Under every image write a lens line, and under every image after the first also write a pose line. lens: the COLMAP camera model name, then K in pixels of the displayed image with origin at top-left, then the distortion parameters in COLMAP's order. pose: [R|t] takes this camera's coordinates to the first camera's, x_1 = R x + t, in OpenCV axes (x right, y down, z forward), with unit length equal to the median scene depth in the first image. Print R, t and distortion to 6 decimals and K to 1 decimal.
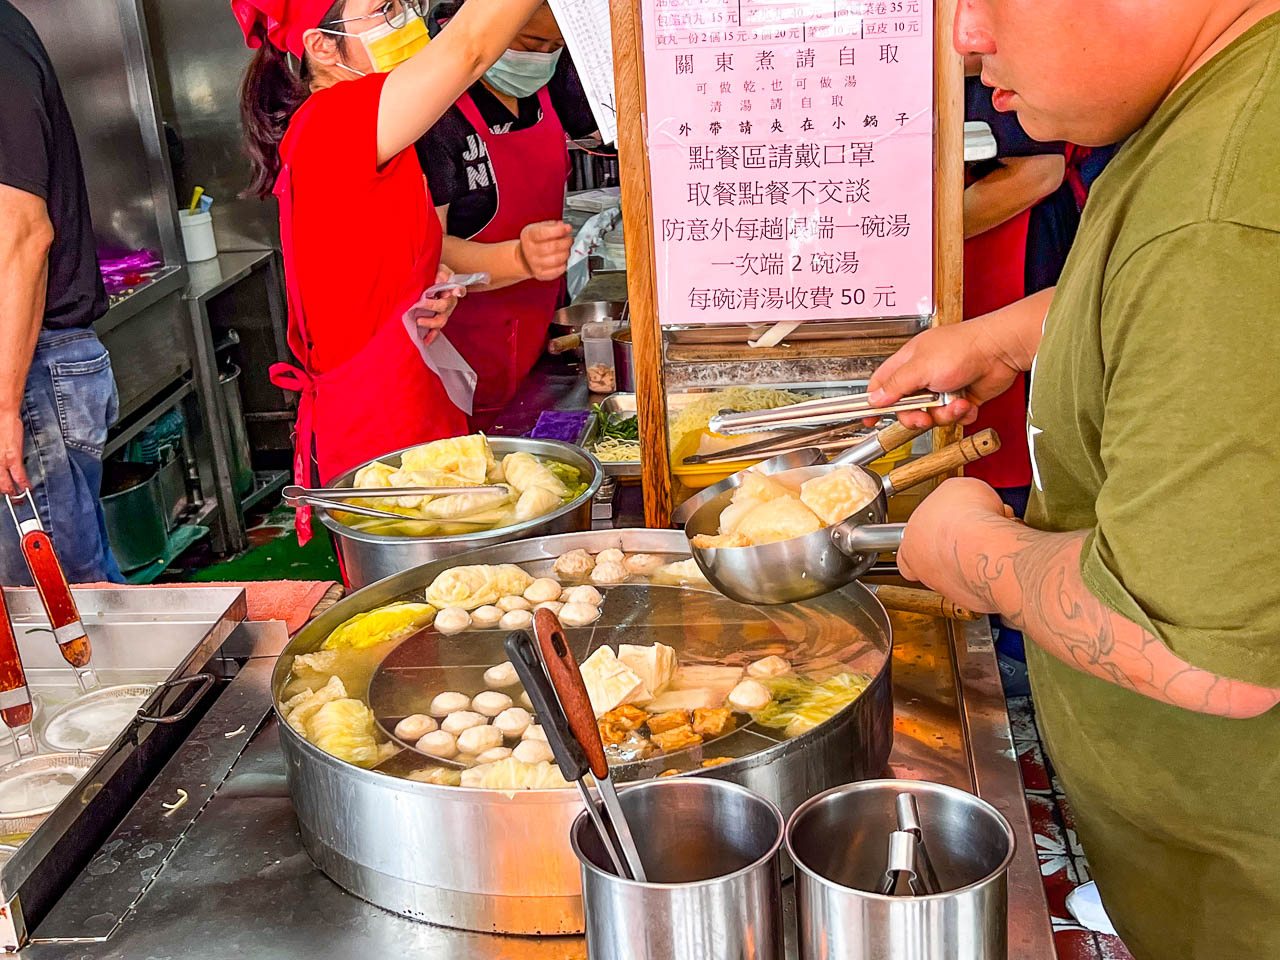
lens RADIAL K [[1671.3, 0, 635.2], [0, 1671.3, 484.4], [0, 0, 1]] dist [0.133891, 0.000000]
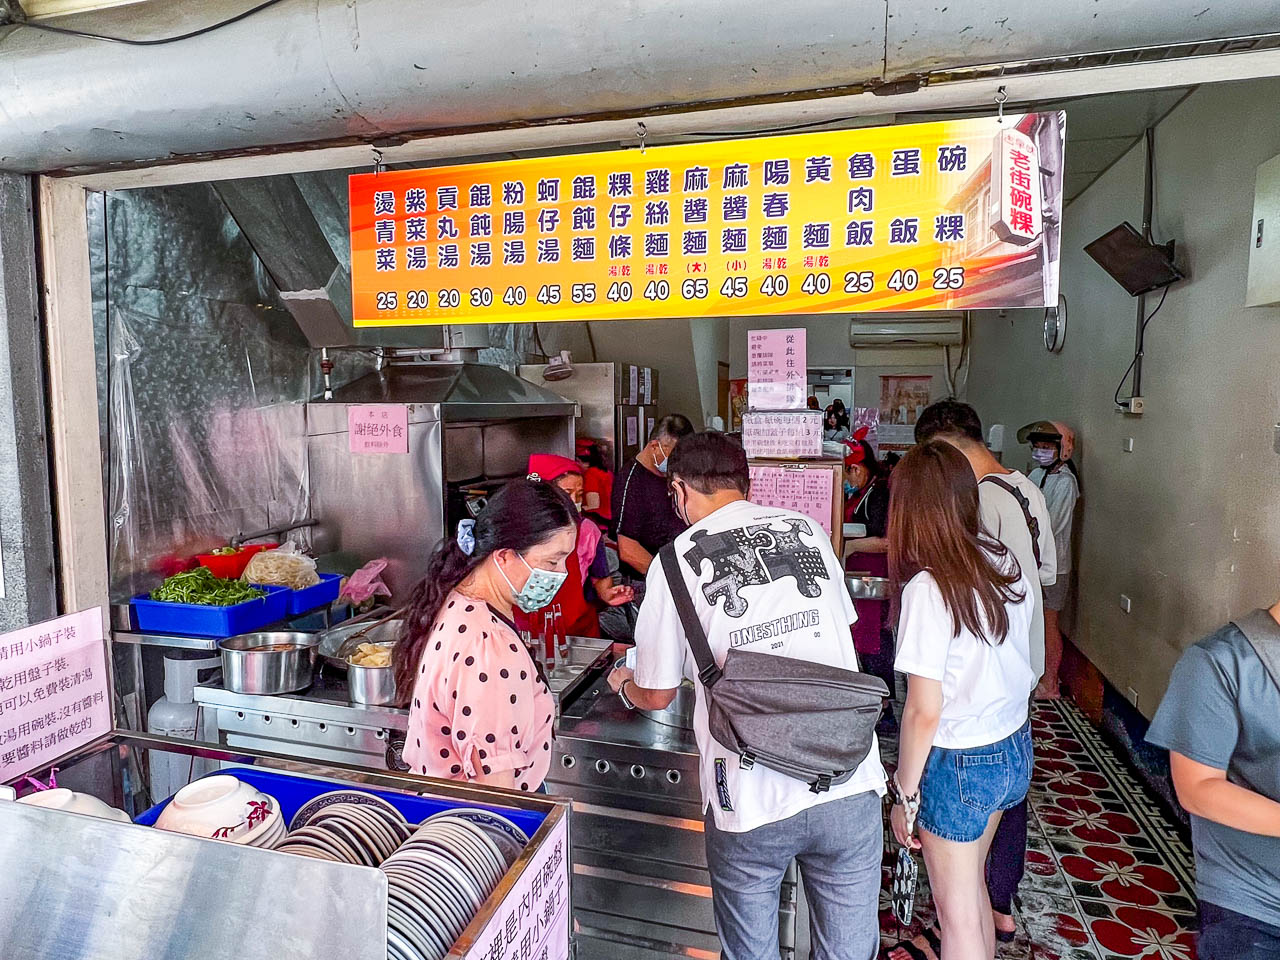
lens RADIAL K [[794.8, 0, 628.8], [0, 794.8, 482.1], [0, 0, 1]] dist [0.000513, -0.004124]
pose [[0.983228, 0.093065, -0.156848, 0.017430], [-0.127163, 0.966307, -0.223787, 0.108700], [0.130736, 0.239979, 0.961935, -0.609426]]
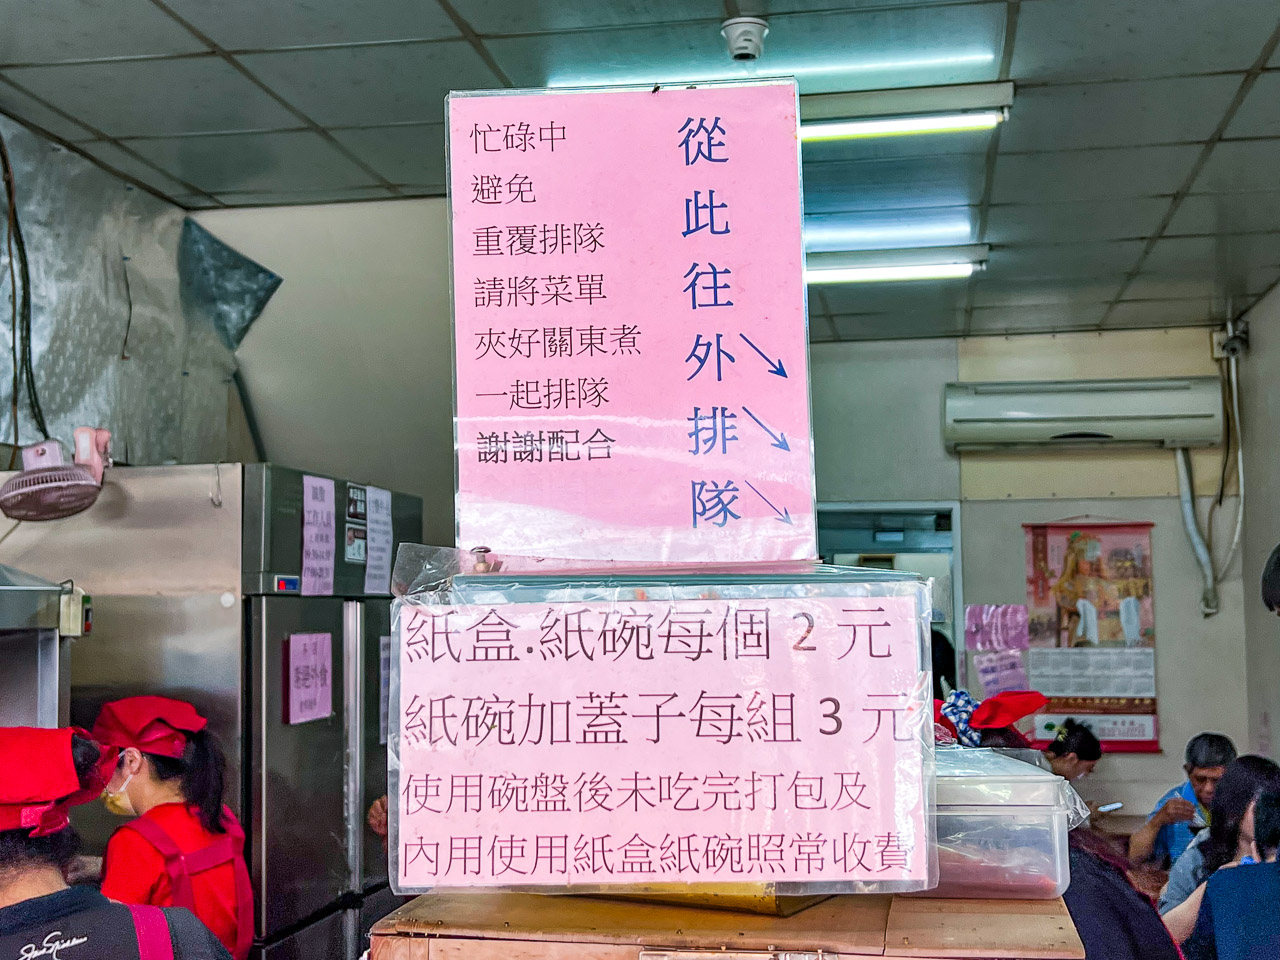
lens RADIAL K [[1659.3, 0, 636.7], [0, 1659.3, 484.9], [0, 0, 1]] dist [0.090776, 0.000000]
pose [[0.995042, 0.062211, -0.077598, 0.088021], [-0.088011, 0.914164, -0.395675, -0.252885], [0.046322, 0.400542, 0.915107, 0.465817]]
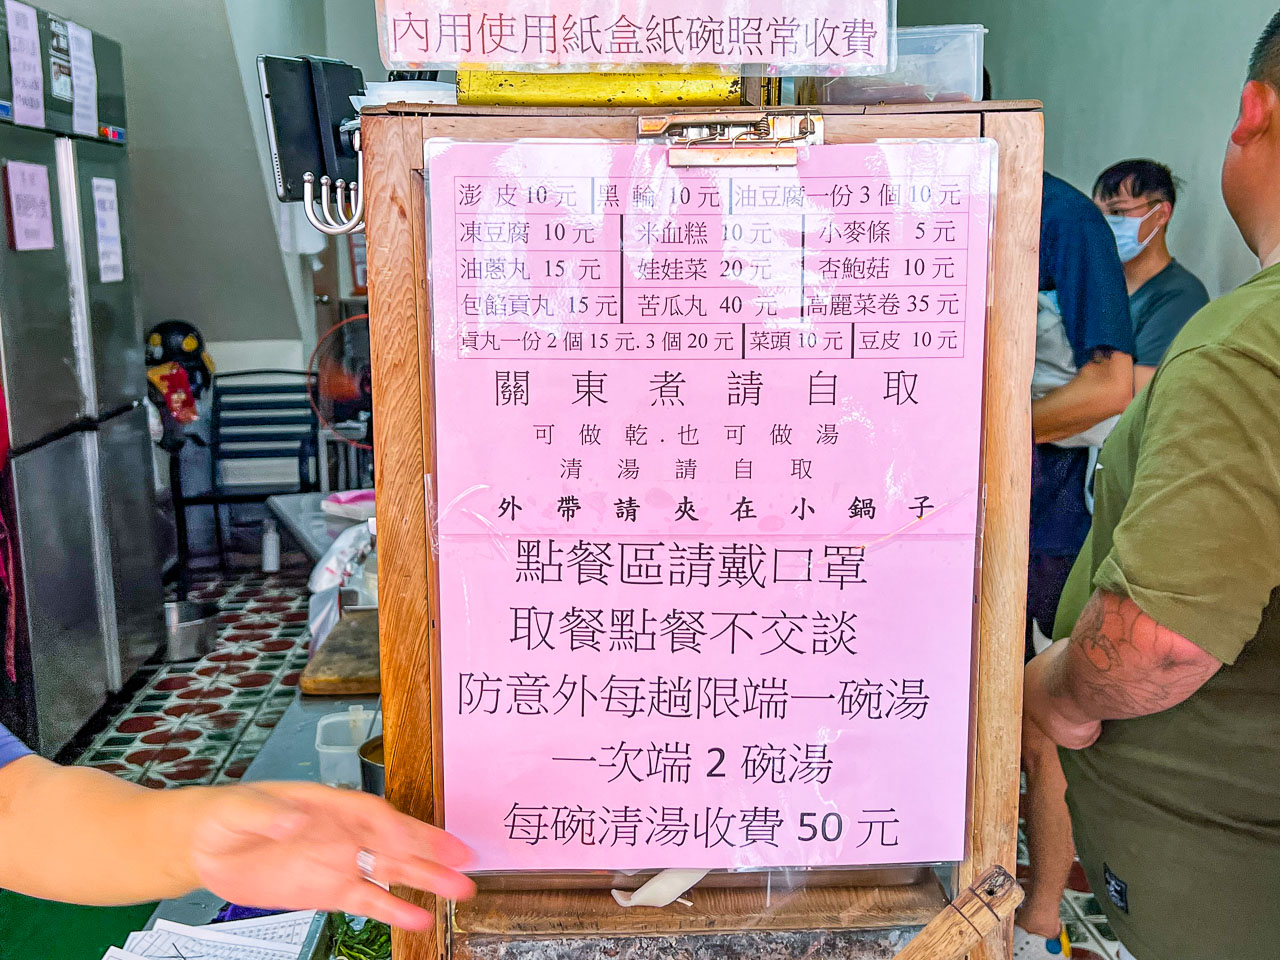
lens RADIAL K [[1456.5, 0, 642.0], [0, 1456.5, 472.8], [0, 0, 1]] dist [0.038782, 0.000000]
pose [[0.985485, 0.033551, 0.166415, -0.005328], [-0.004107, 0.984701, -0.174205, -0.142770], [-0.169713, 0.170993, 0.970546, 0.551634]]
